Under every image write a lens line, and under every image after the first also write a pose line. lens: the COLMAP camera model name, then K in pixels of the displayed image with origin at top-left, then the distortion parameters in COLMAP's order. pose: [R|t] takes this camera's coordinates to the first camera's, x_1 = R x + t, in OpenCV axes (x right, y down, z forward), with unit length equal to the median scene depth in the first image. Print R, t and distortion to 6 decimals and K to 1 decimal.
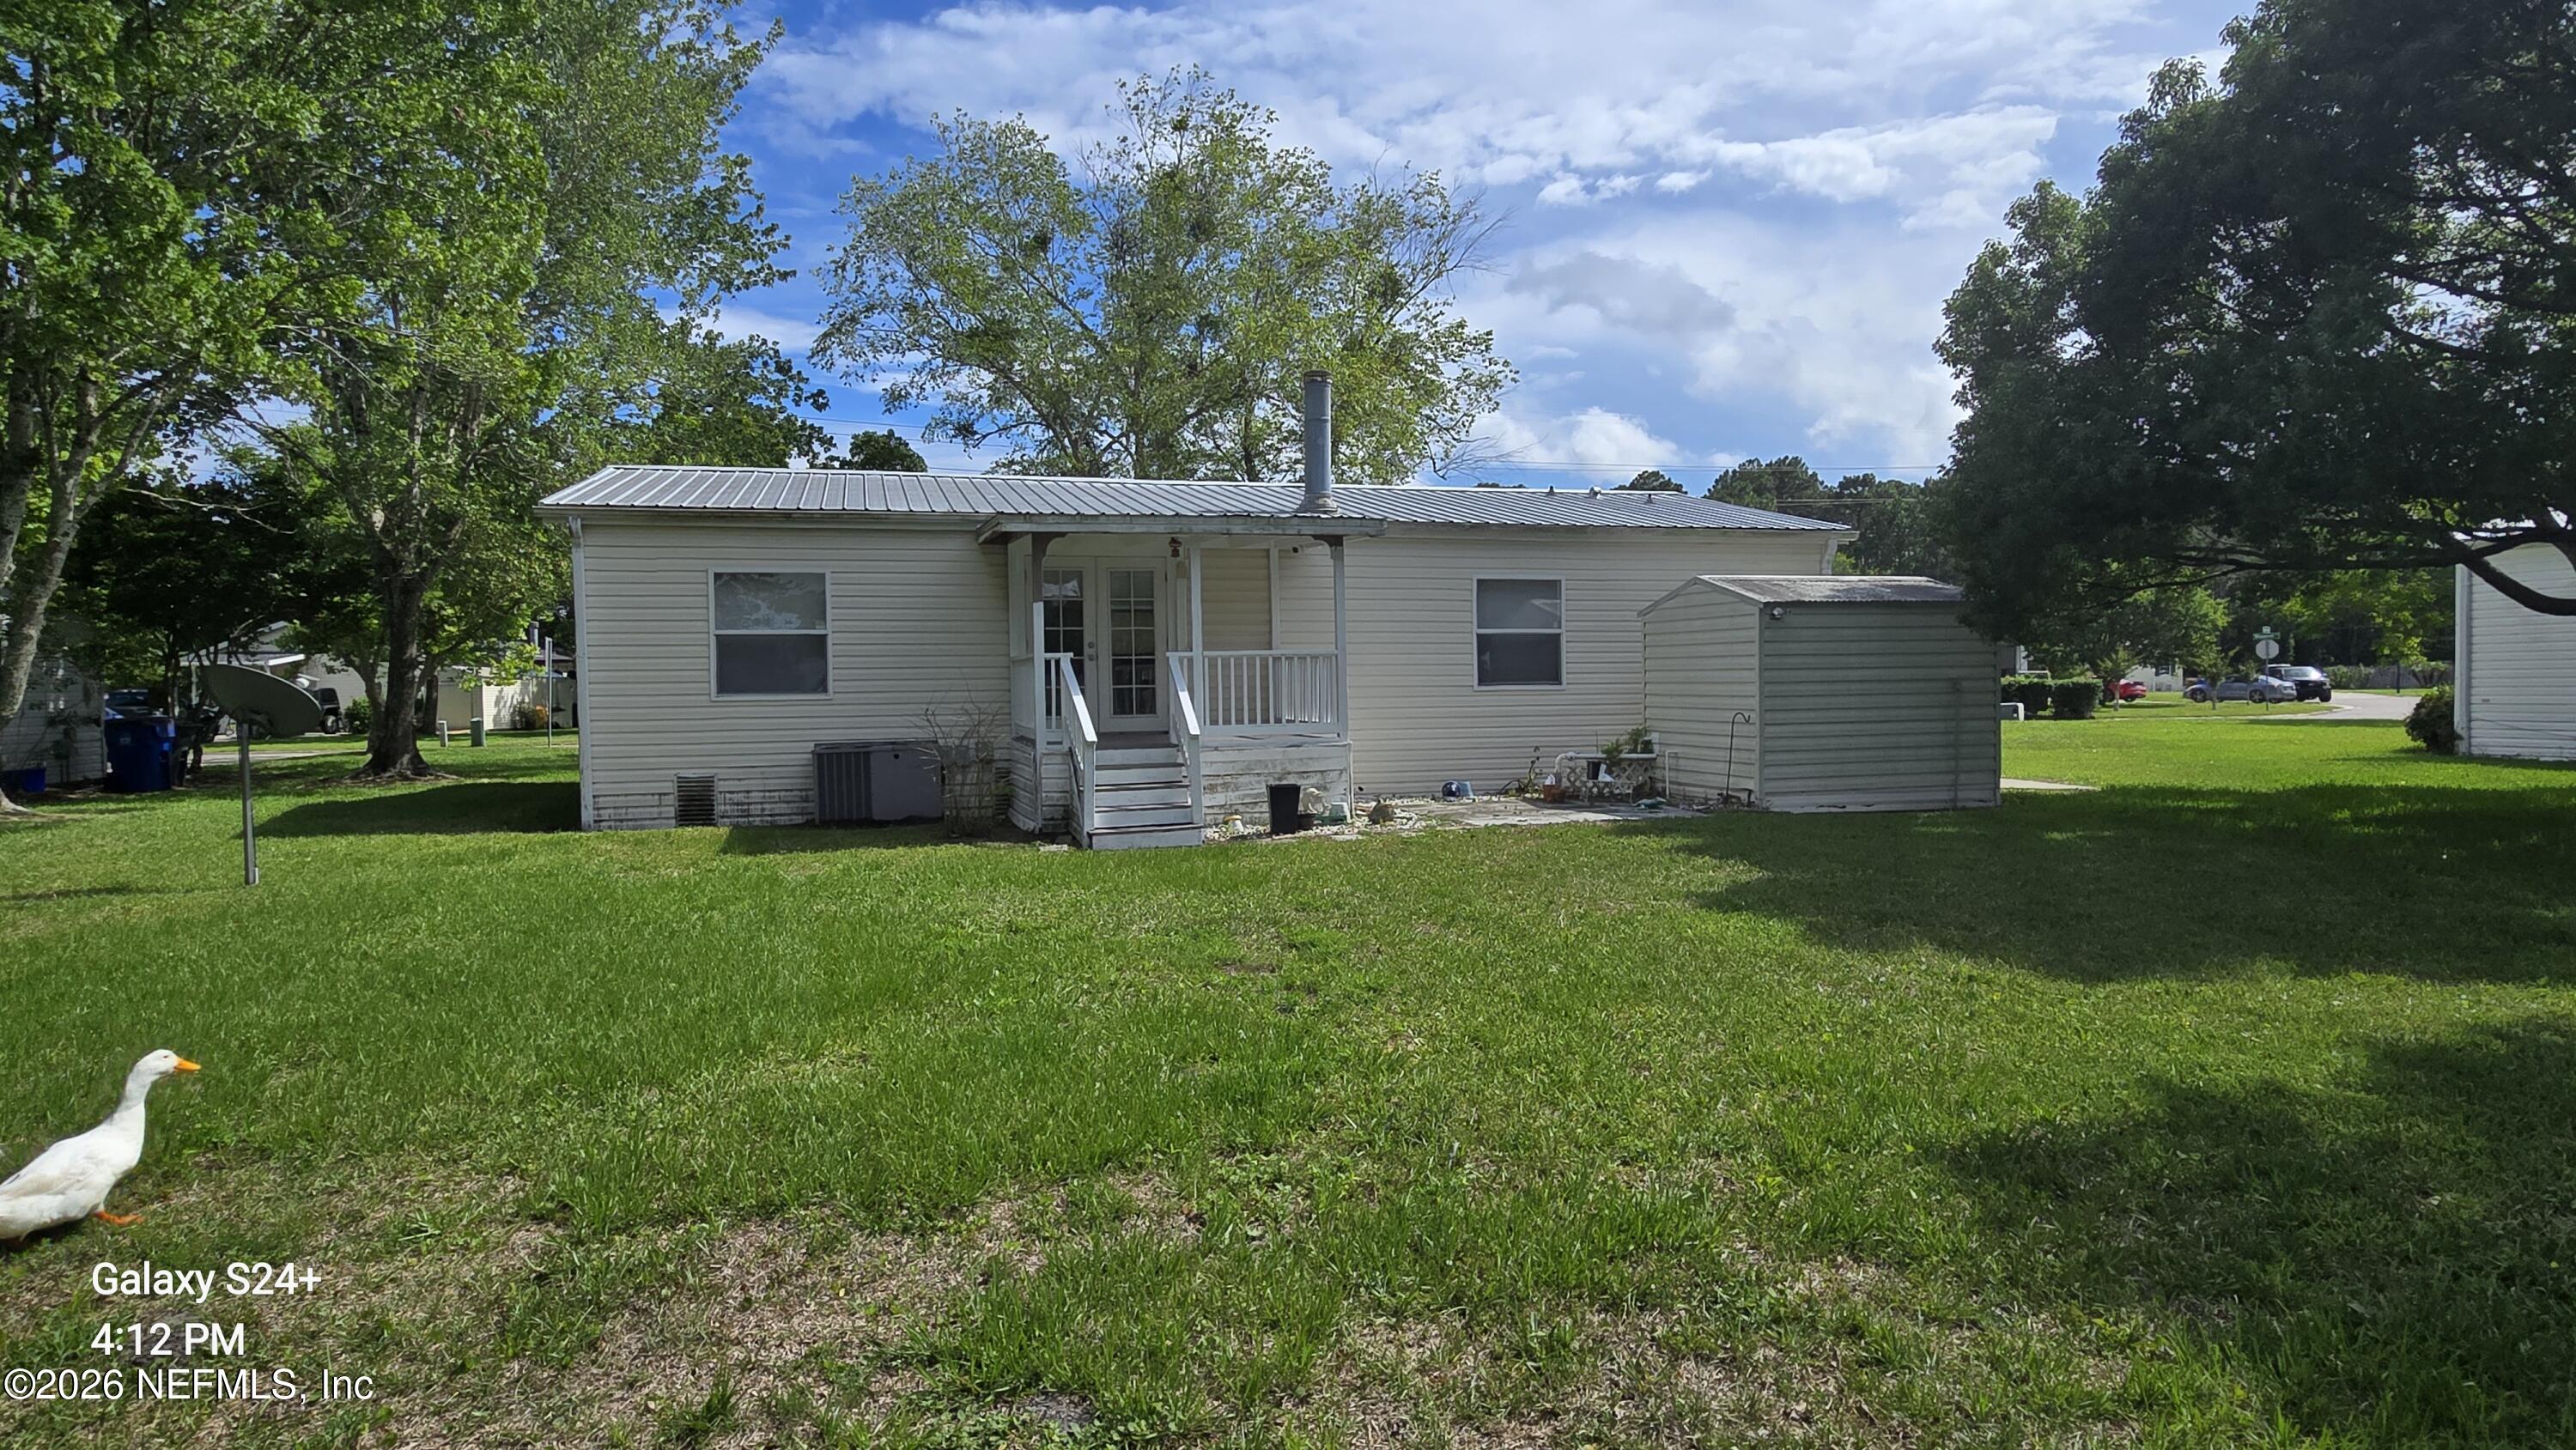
lens RADIAL K [[1483.2, 0, 1274.4], [0, 1483.2, 735.2], [0, 0, 1]] dist [-0.001853, 0.002828]
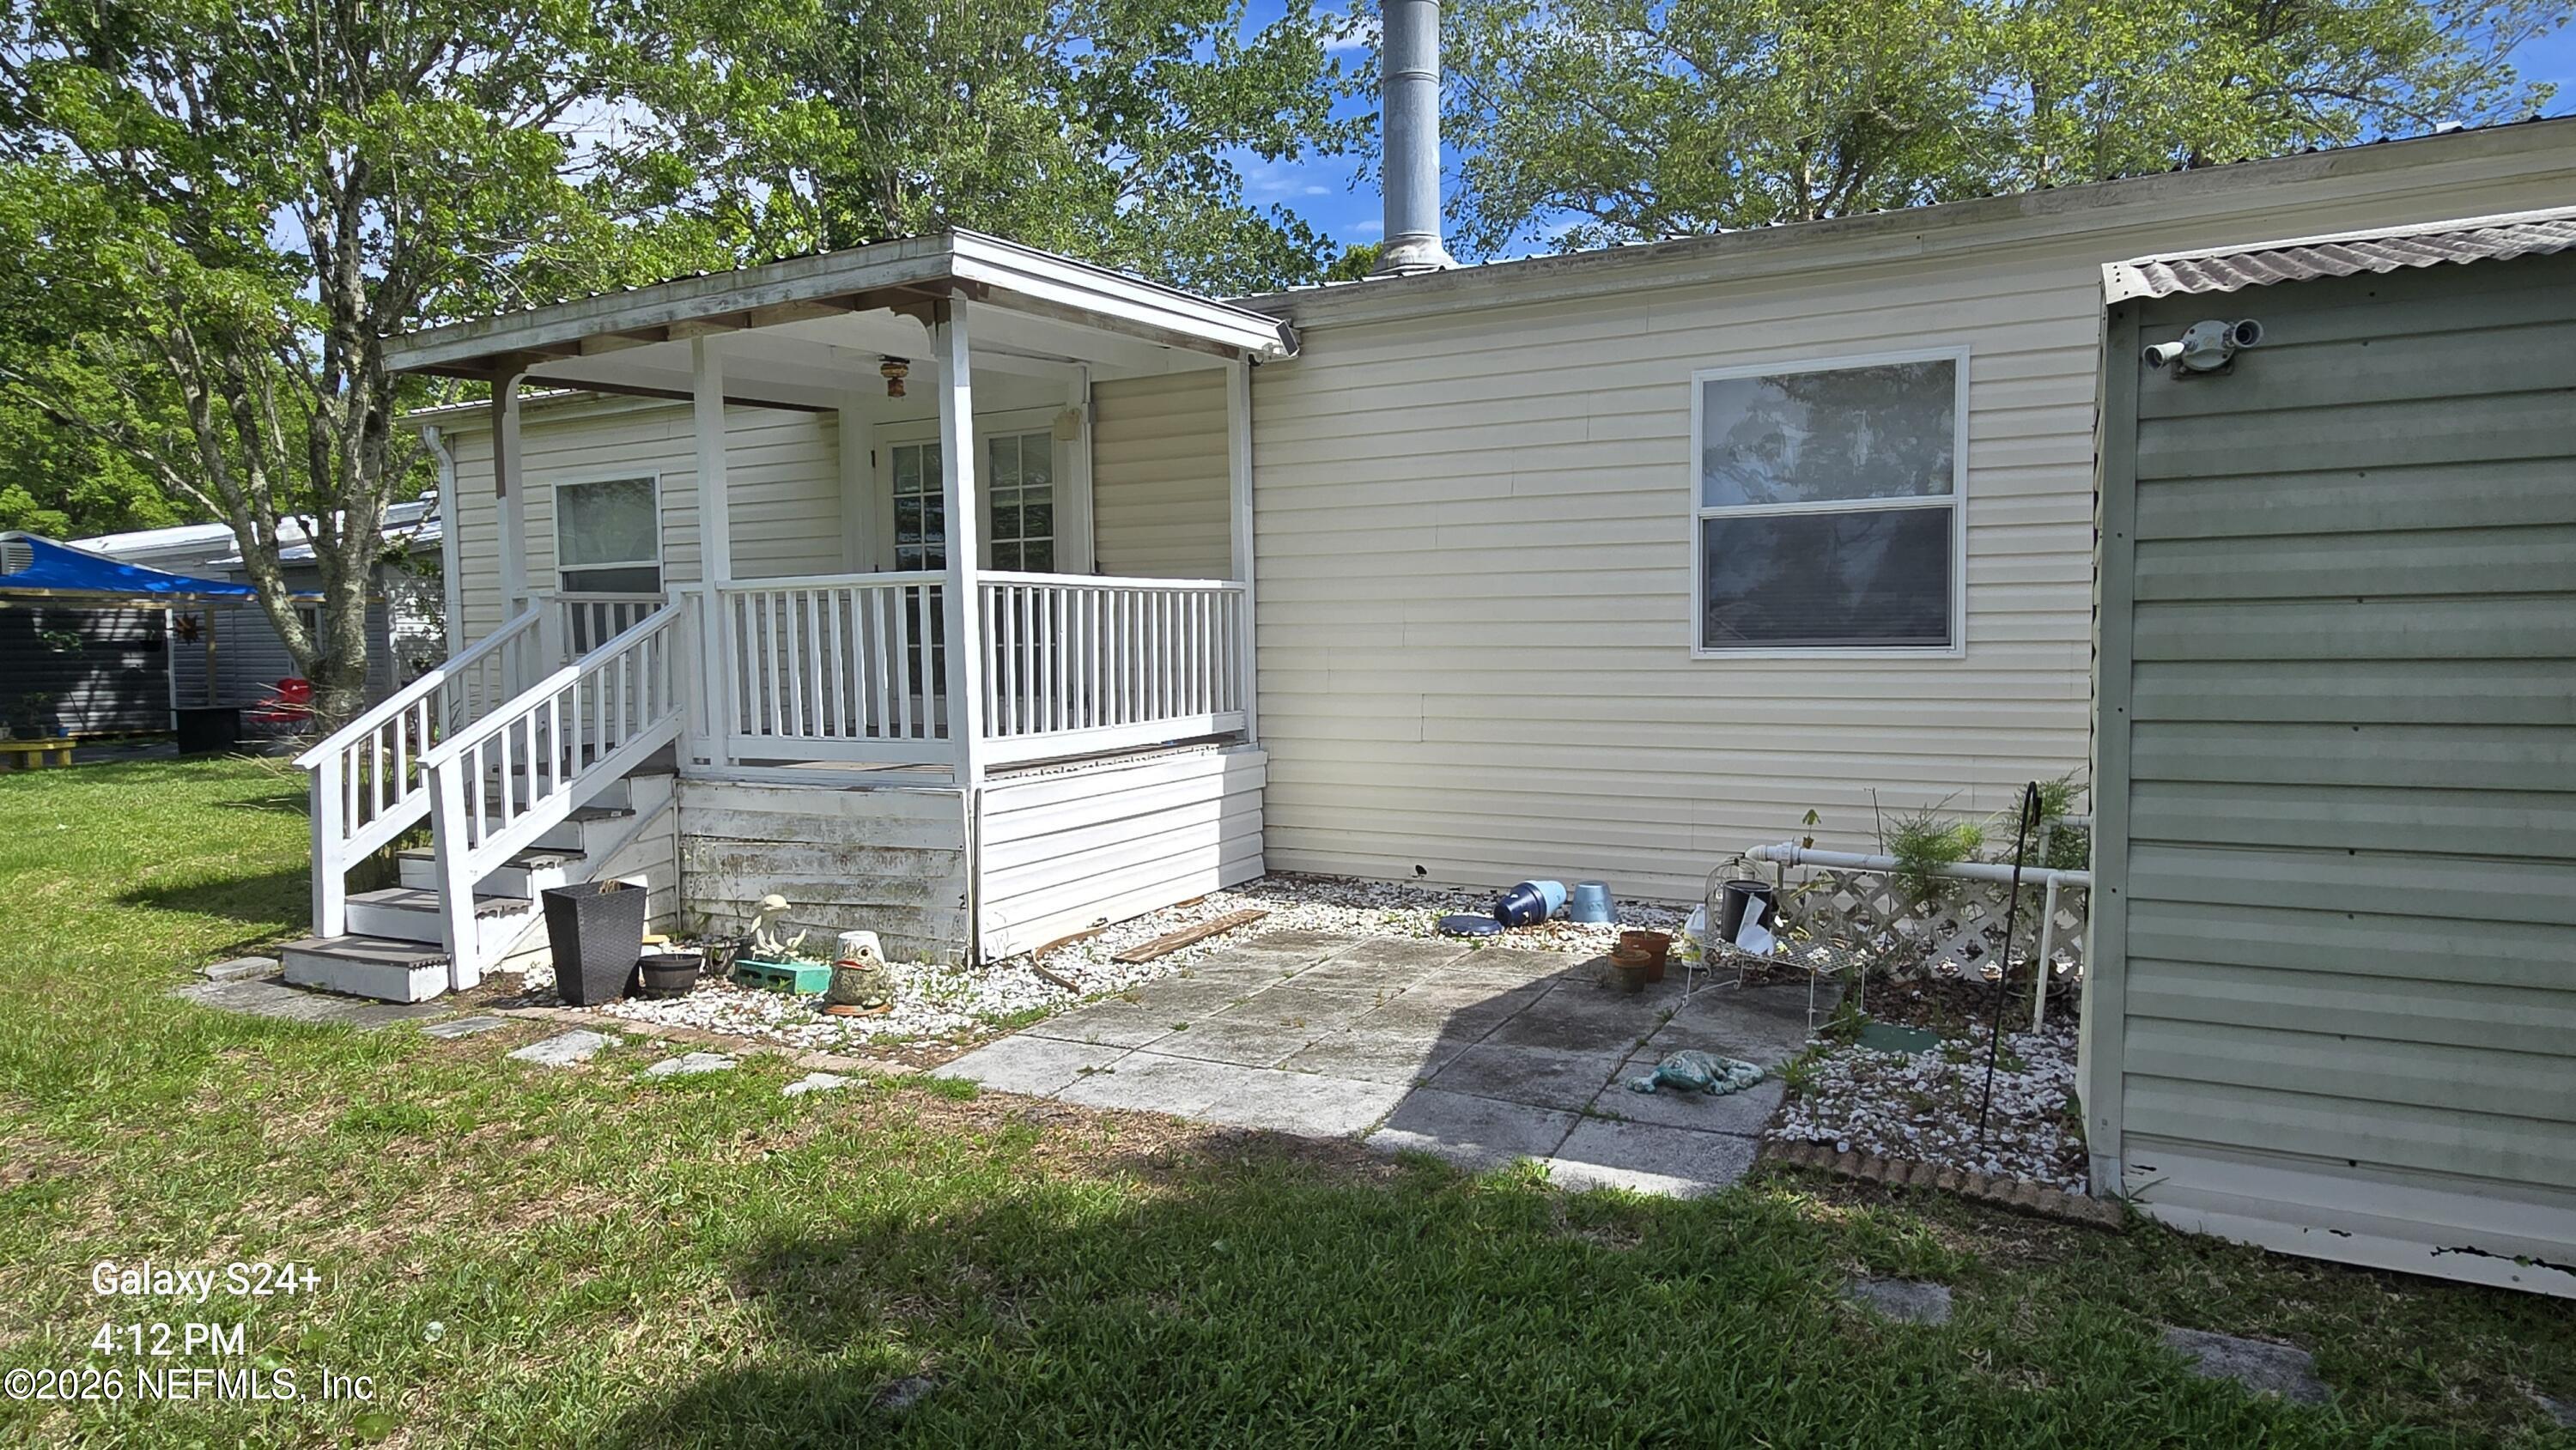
lens RADIAL K [[1483.2, 0, 1266.4], [0, 1483.2, 723.3], [0, 0, 1]] dist [-0.001853, 0.002828]
pose [[0.715000, 0.044290, -0.697720, 0.330070], [-0.019332, 0.998862, 0.043595, -0.027693], [0.698857, -0.017682, 0.715043, 0.618001]]
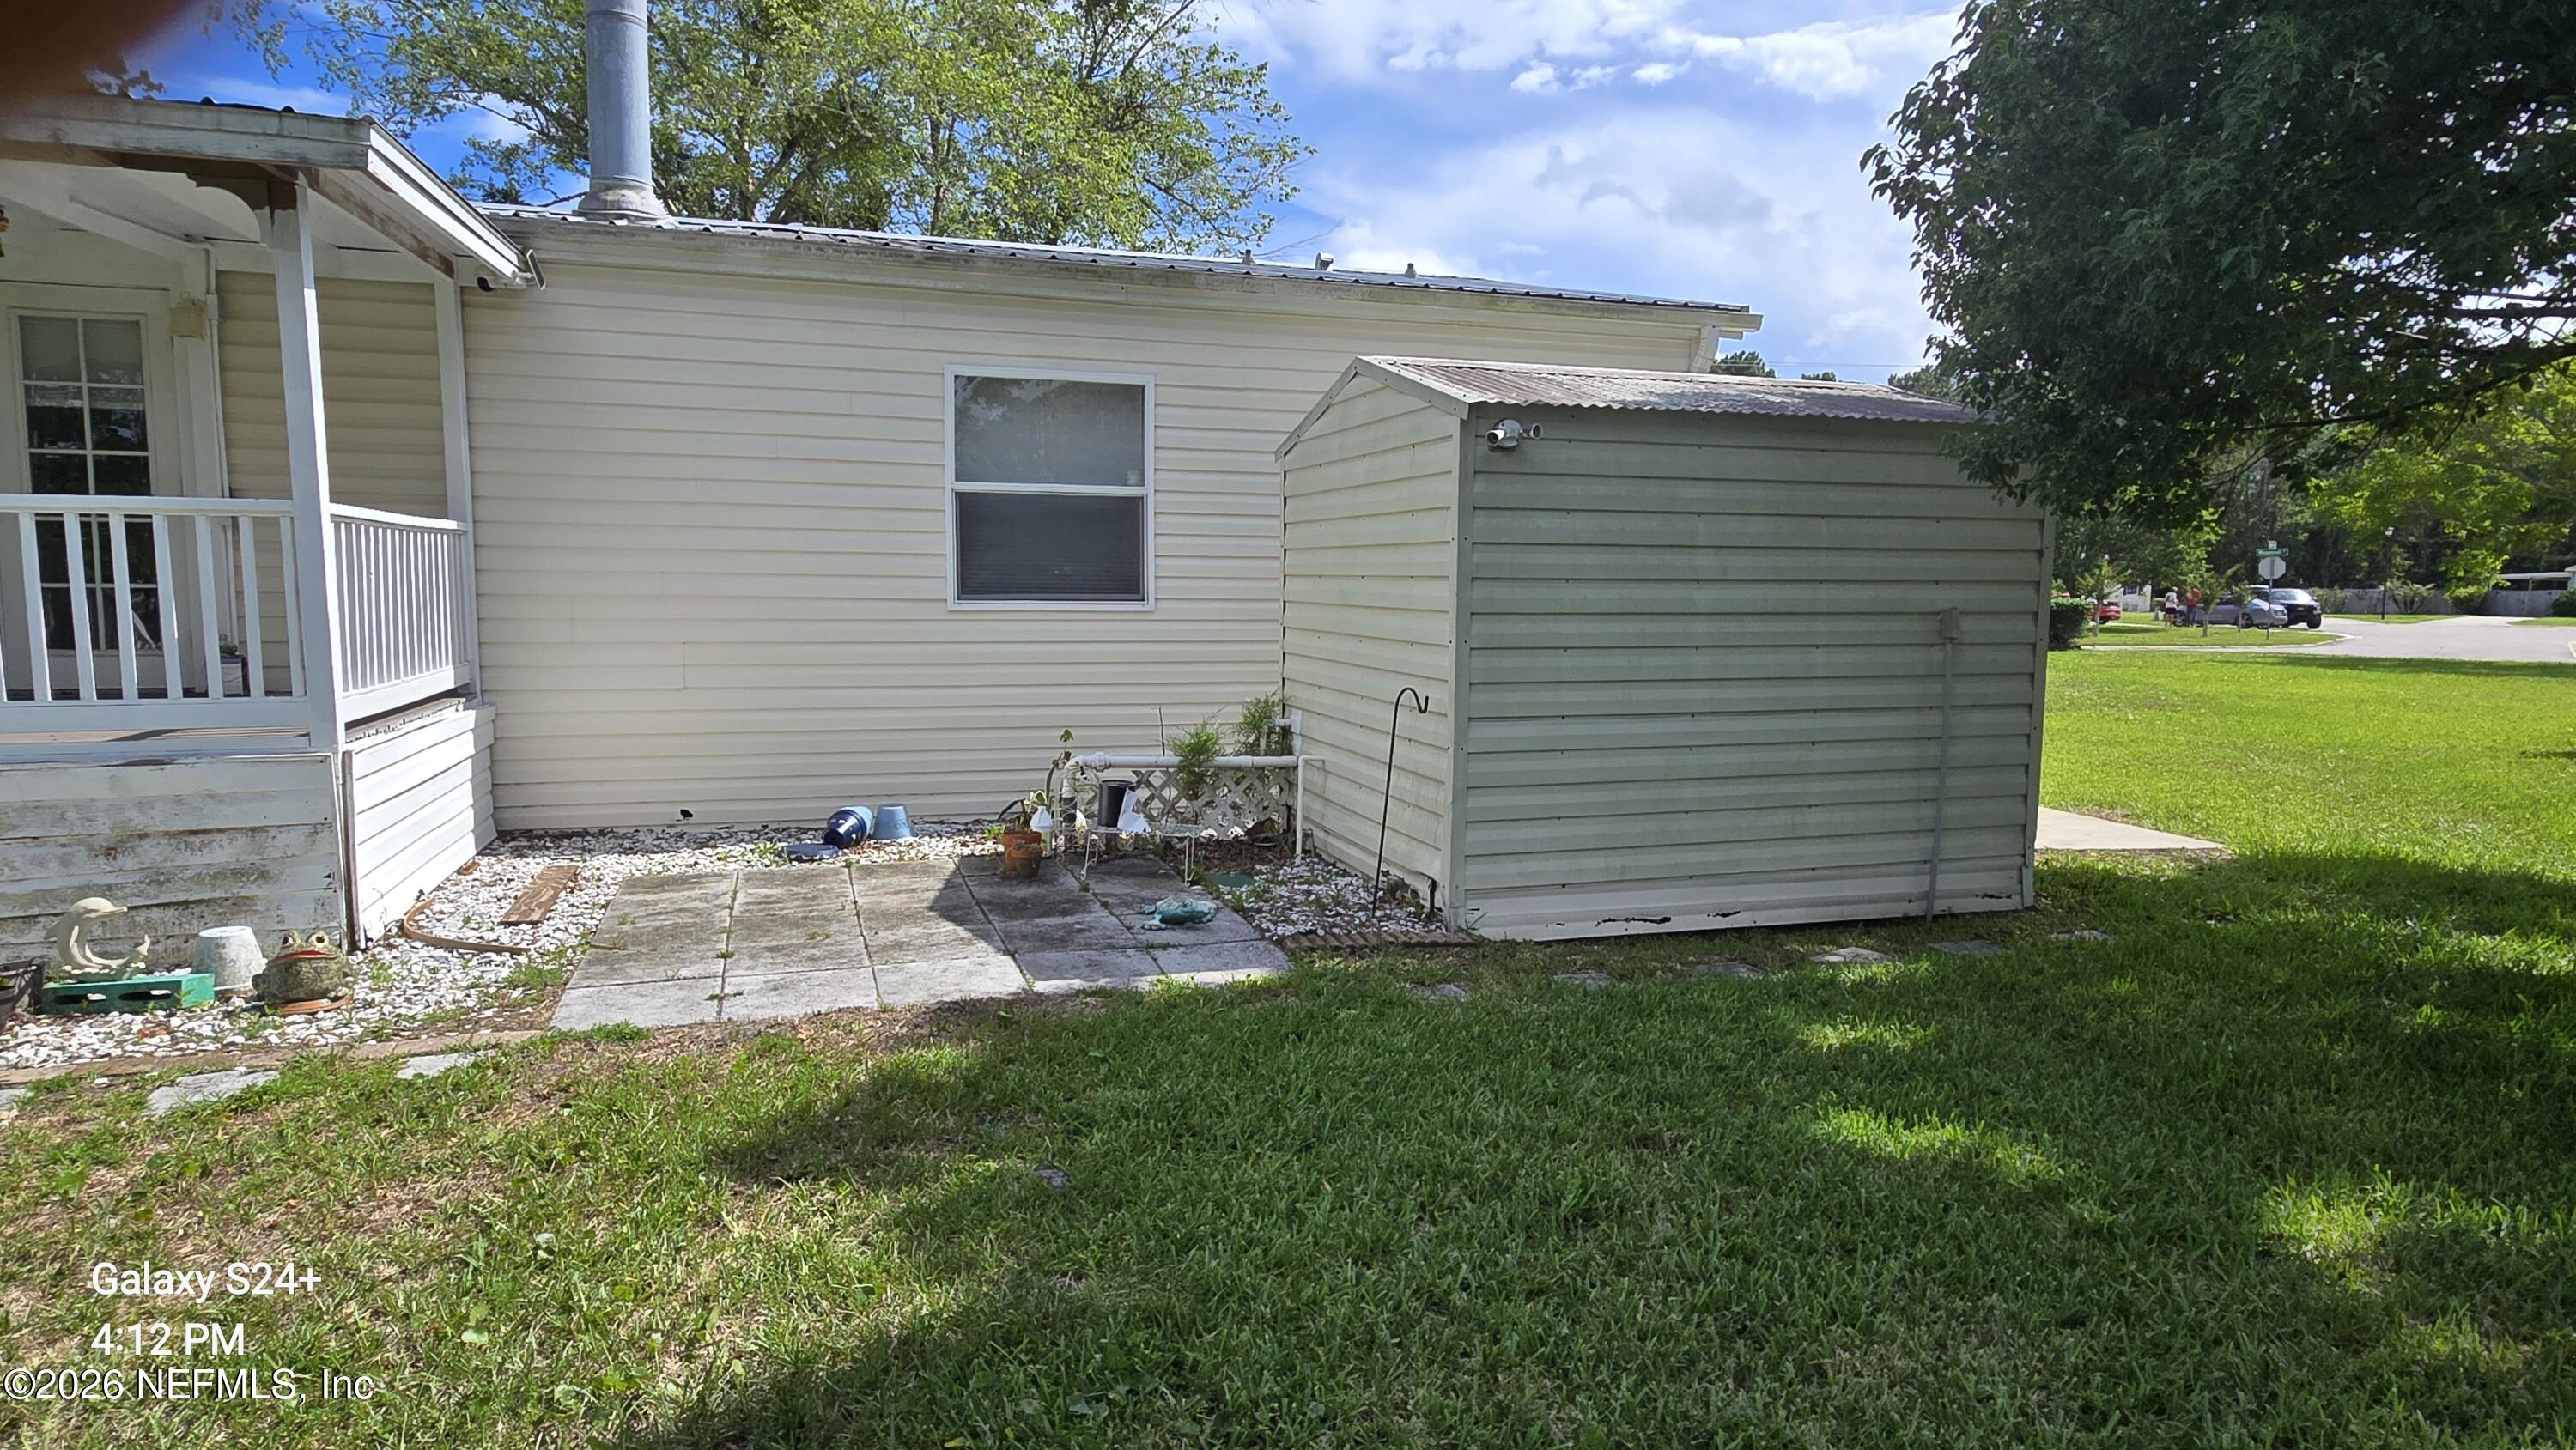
lens RADIAL K [[1483.2, 0, 1288.0], [0, 1483.2, 725.5], [0, 0, 1]] dist [-0.001853, 0.002828]
pose [[0.999190, 0.018084, 0.035953, 0.224022], [-0.020237, 0.997966, 0.060447, -0.023768], [-0.034787, -0.061126, 0.997524, 0.507277]]
